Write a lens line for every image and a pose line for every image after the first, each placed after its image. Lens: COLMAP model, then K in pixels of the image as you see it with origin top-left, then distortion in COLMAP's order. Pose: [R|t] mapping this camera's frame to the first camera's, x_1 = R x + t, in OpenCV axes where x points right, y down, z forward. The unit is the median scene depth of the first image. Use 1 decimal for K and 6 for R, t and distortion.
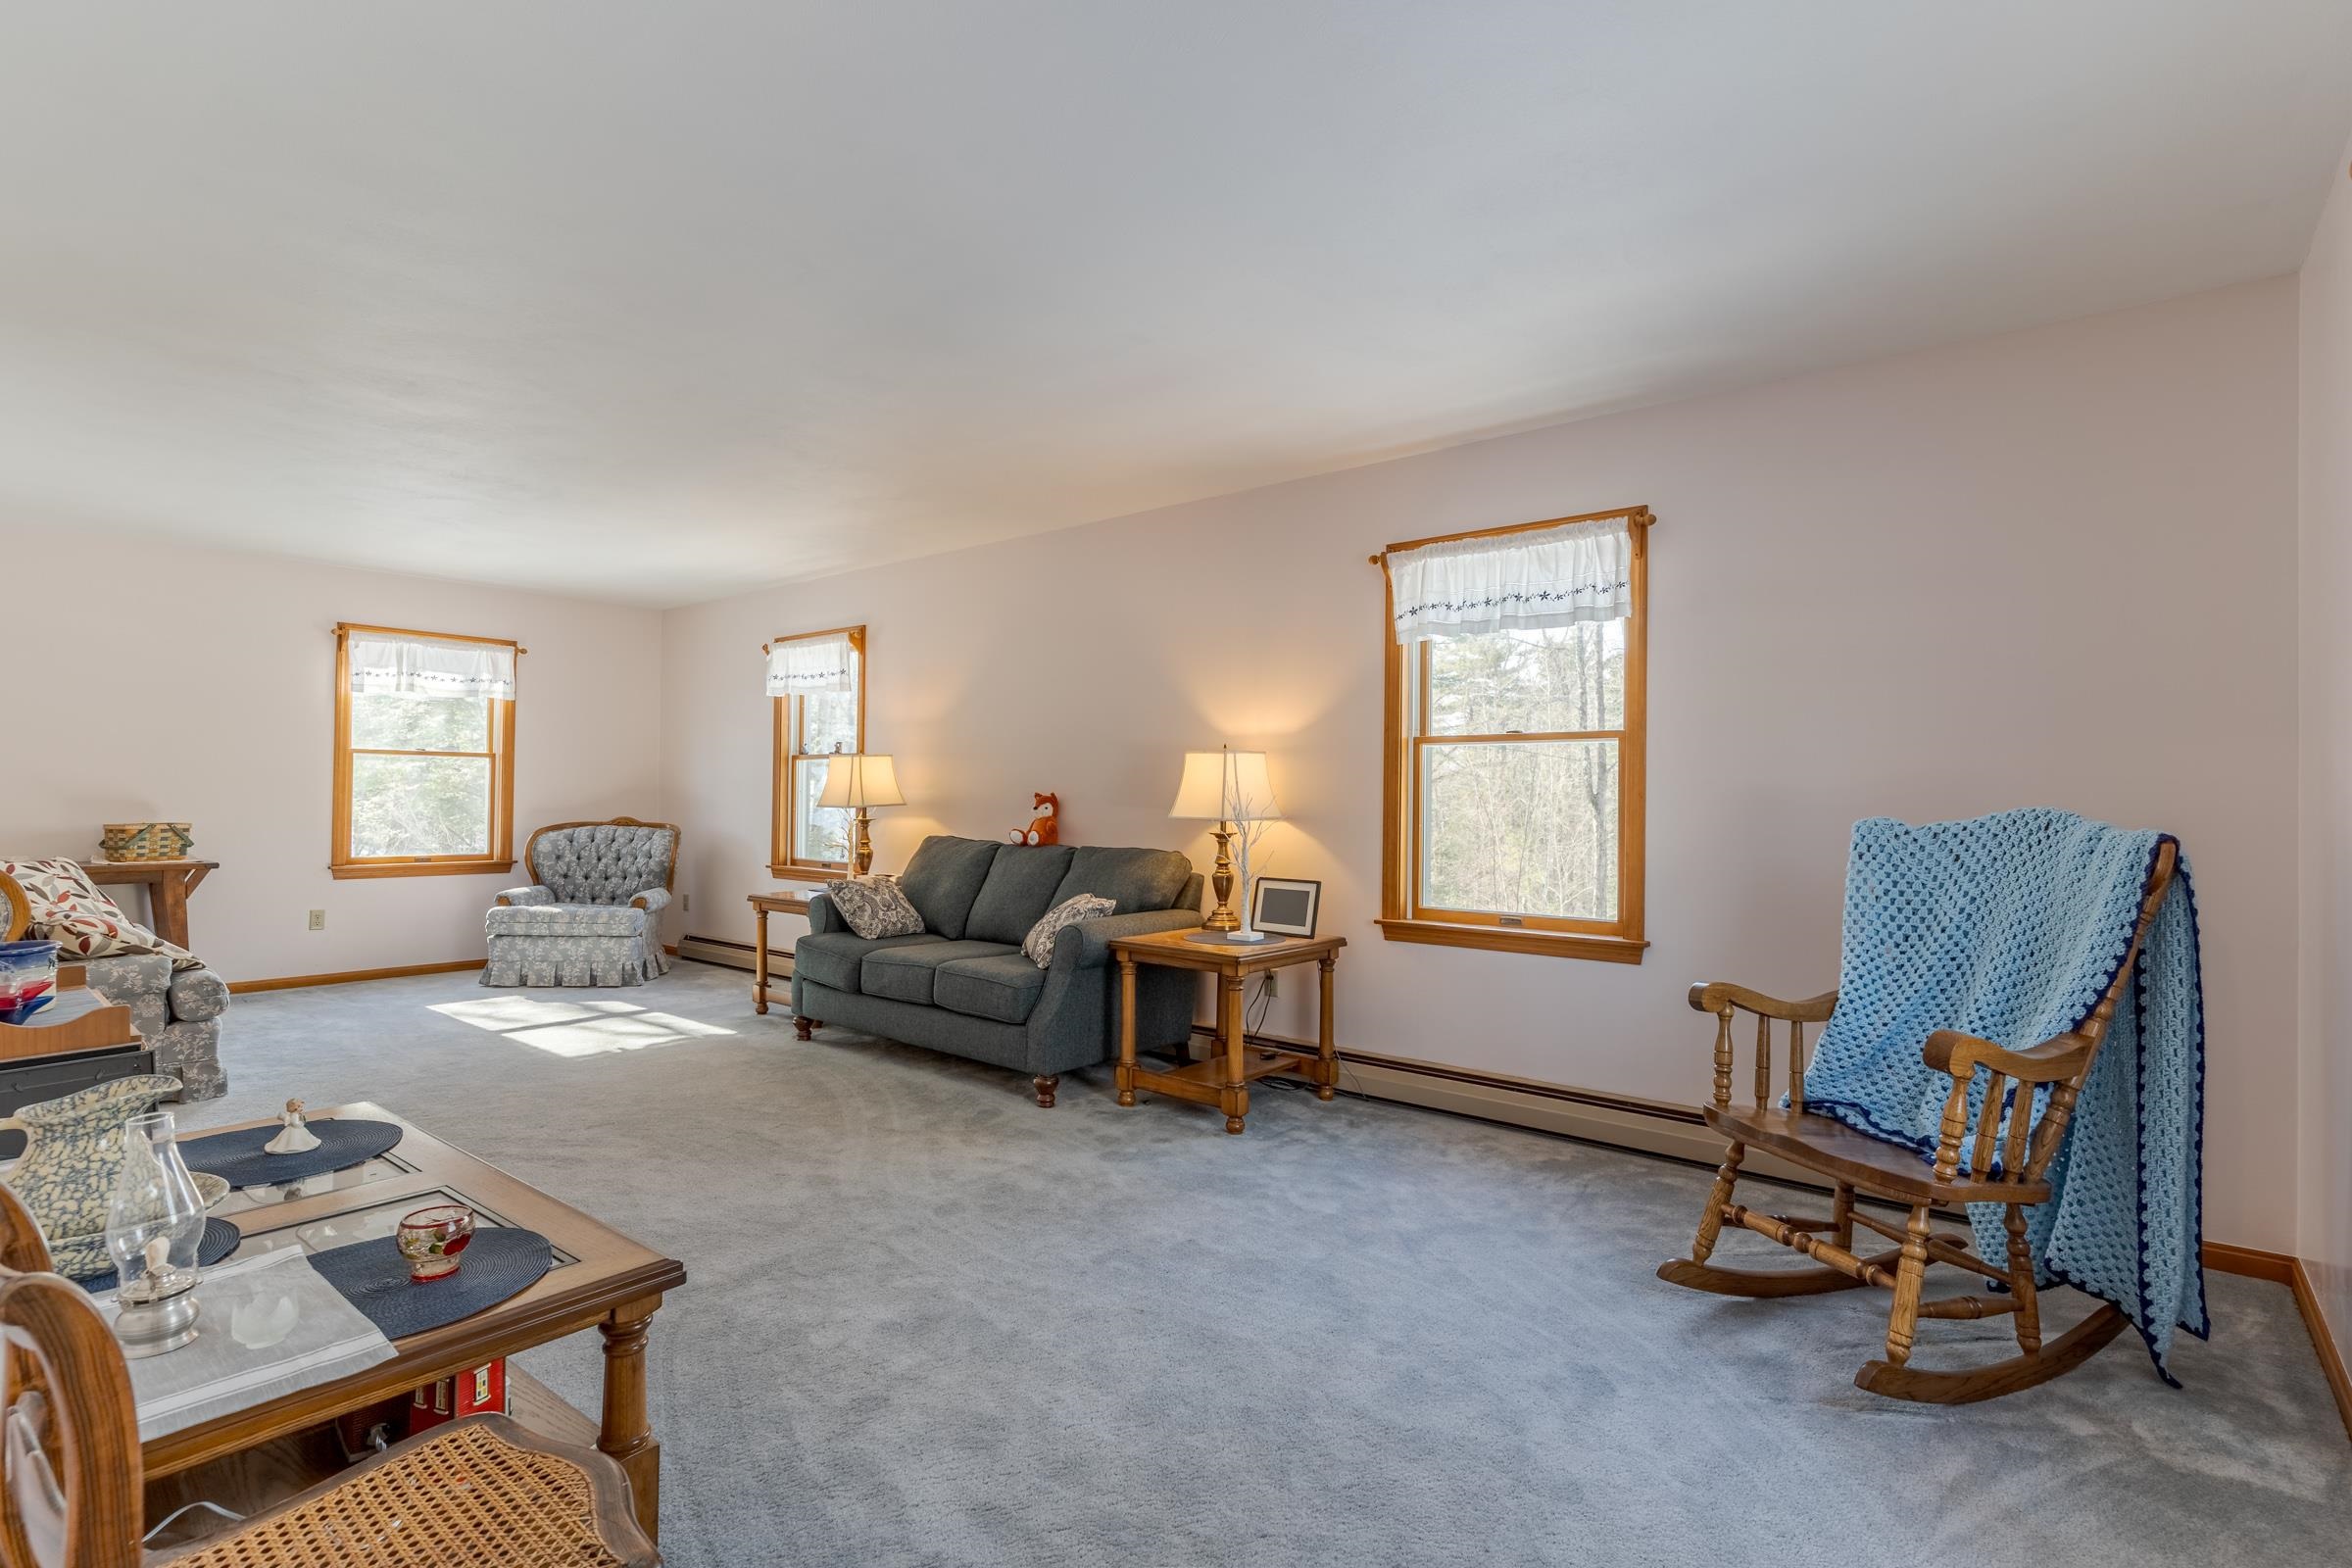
lens RADIAL K [[1123.8, 0, 1179.0], [0, 1123.8, 786.1], [0, 0, 1]] dist [-0.000639, -0.001237]
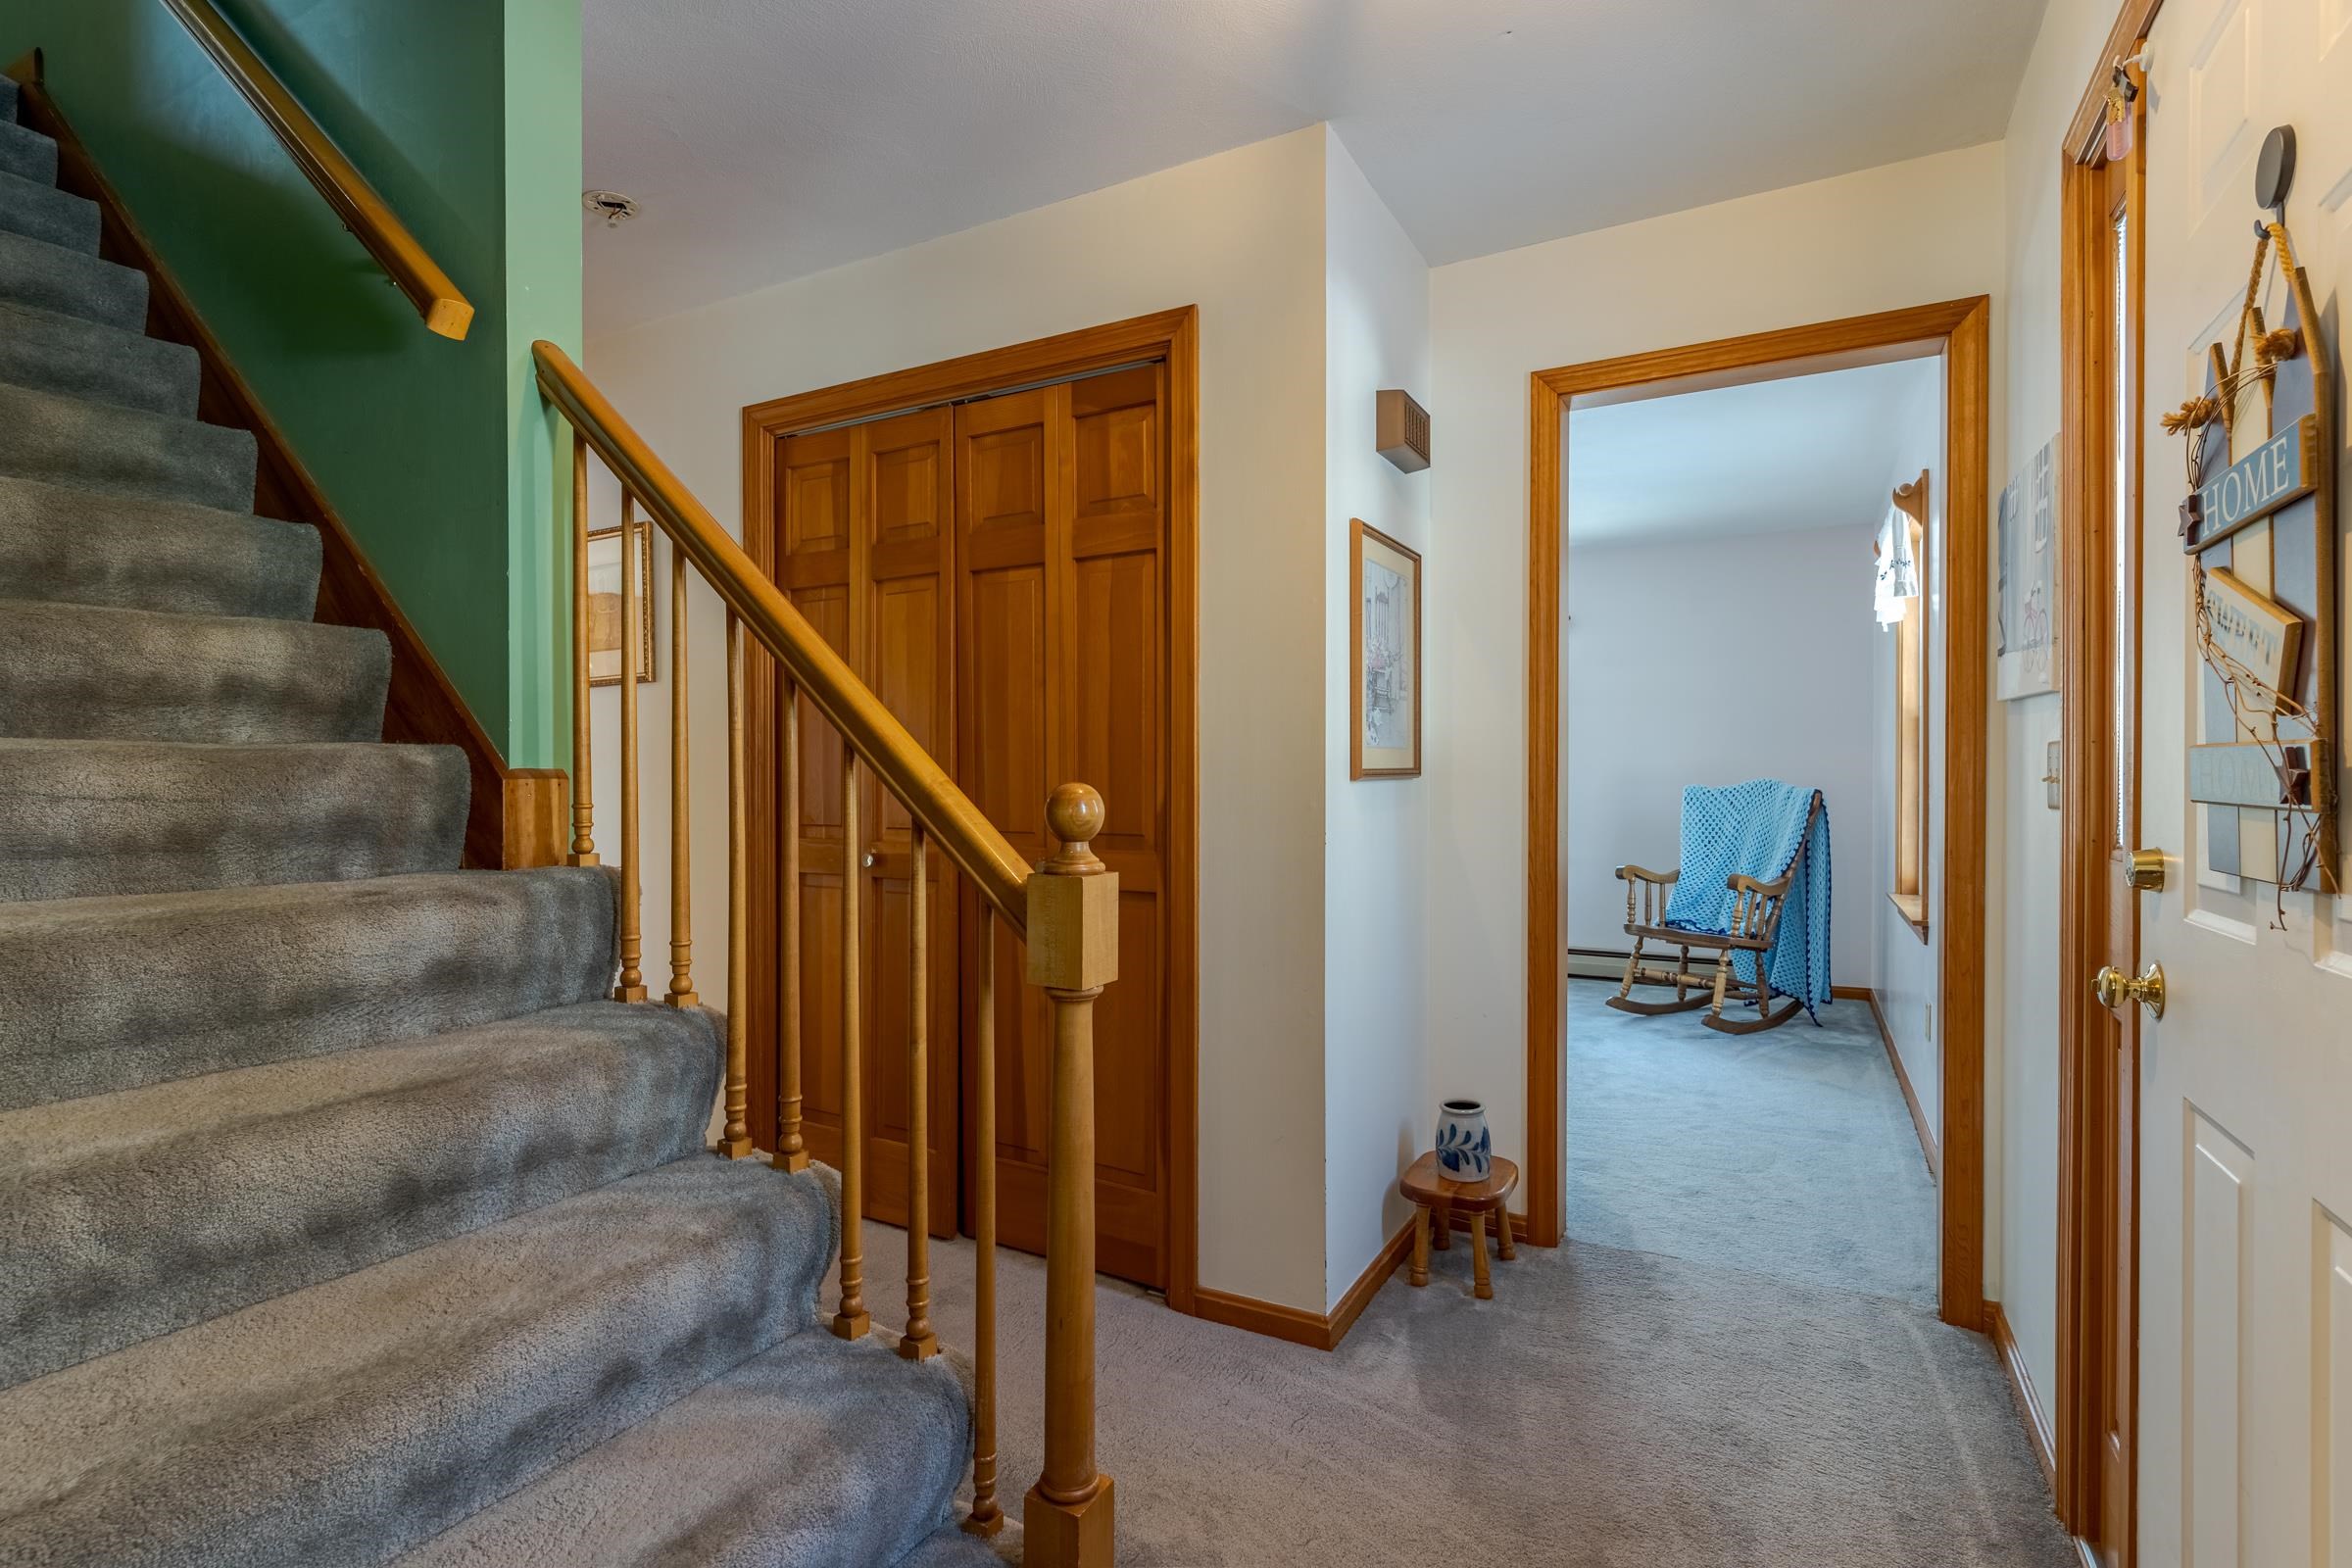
lens RADIAL K [[1123.8, 0, 1179.0], [0, 1123.8, 786.1], [0, 0, 1]] dist [-0.000639, -0.001237]
pose [[0.980843, -0.011154, 0.194482, -0.812579], [0.008421, 0.999854, 0.014871, -0.009181], [-0.194619, -0.012949, 0.980793, -0.957824]]
